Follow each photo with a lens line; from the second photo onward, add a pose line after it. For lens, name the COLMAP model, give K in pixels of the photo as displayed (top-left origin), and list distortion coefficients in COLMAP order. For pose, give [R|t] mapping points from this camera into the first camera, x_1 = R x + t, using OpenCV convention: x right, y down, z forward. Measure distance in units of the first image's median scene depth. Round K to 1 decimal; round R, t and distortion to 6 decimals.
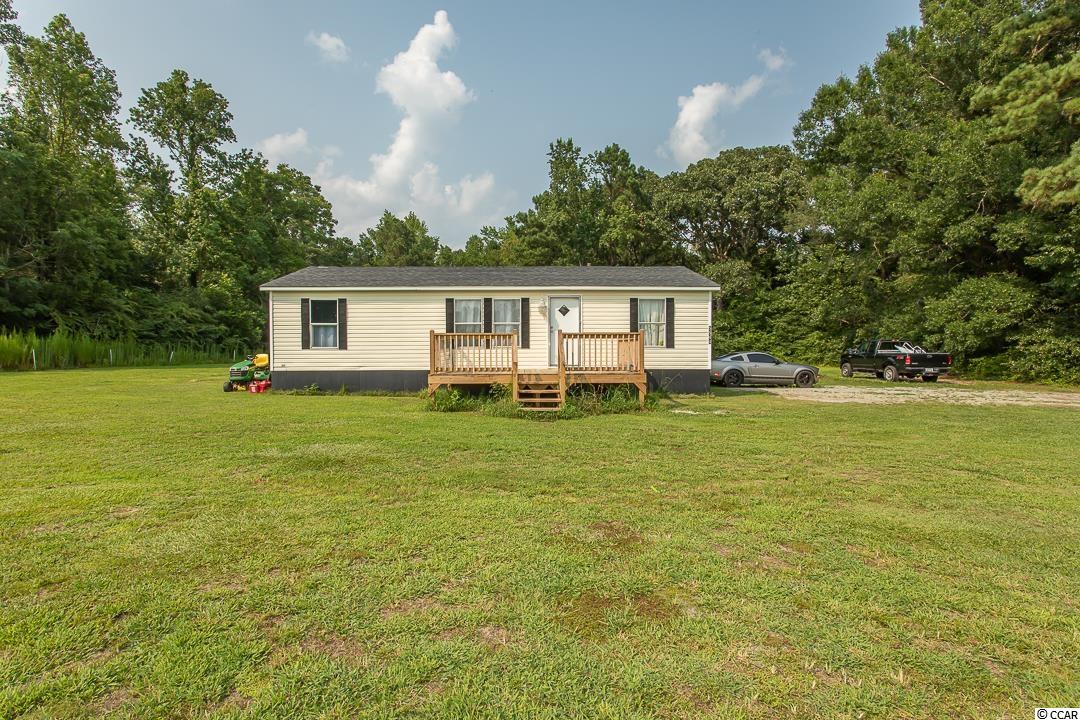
lens RADIAL K [[542.9, 0, 540.0], [0, 542.9, 360.0], [0, 0, 1]] dist [-0.014213, 0.000119]
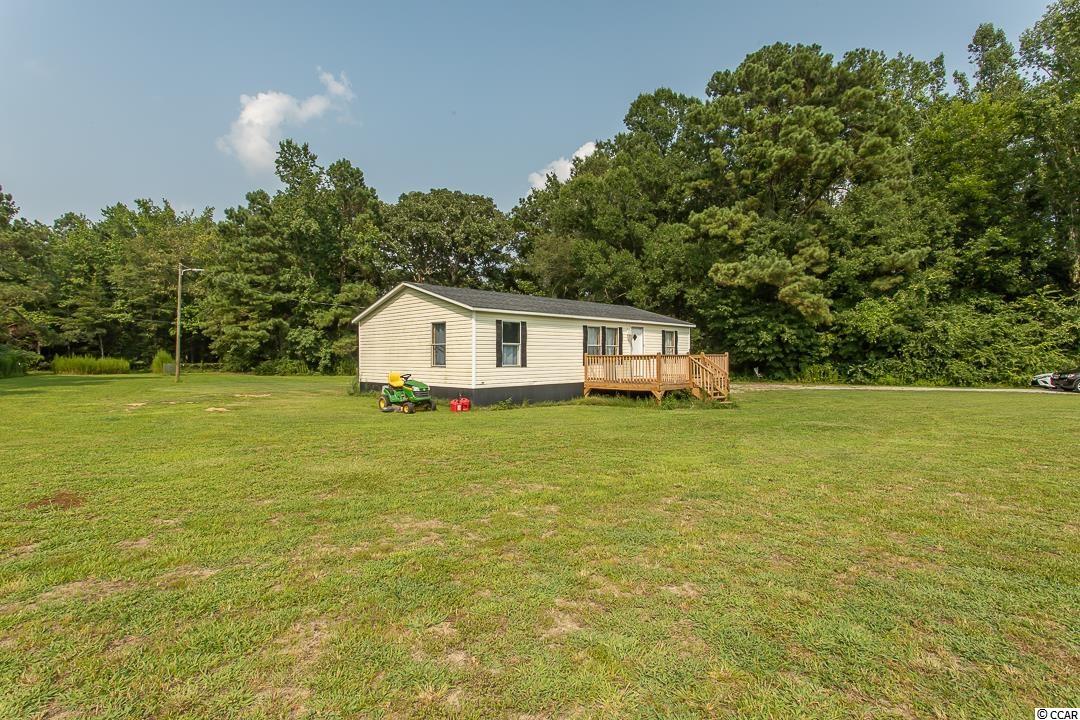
lens RADIAL K [[527.0, 0, 540.0], [0, 527.0, 360.0], [0, 0, 1]] dist [-0.013157, 0.007585]
pose [[0.718977, -0.003887, 0.695023, -0.627926], [0.018707, 0.999730, -0.013761, -0.010354], [-0.694782, 0.022896, 0.718856, 0.111998]]
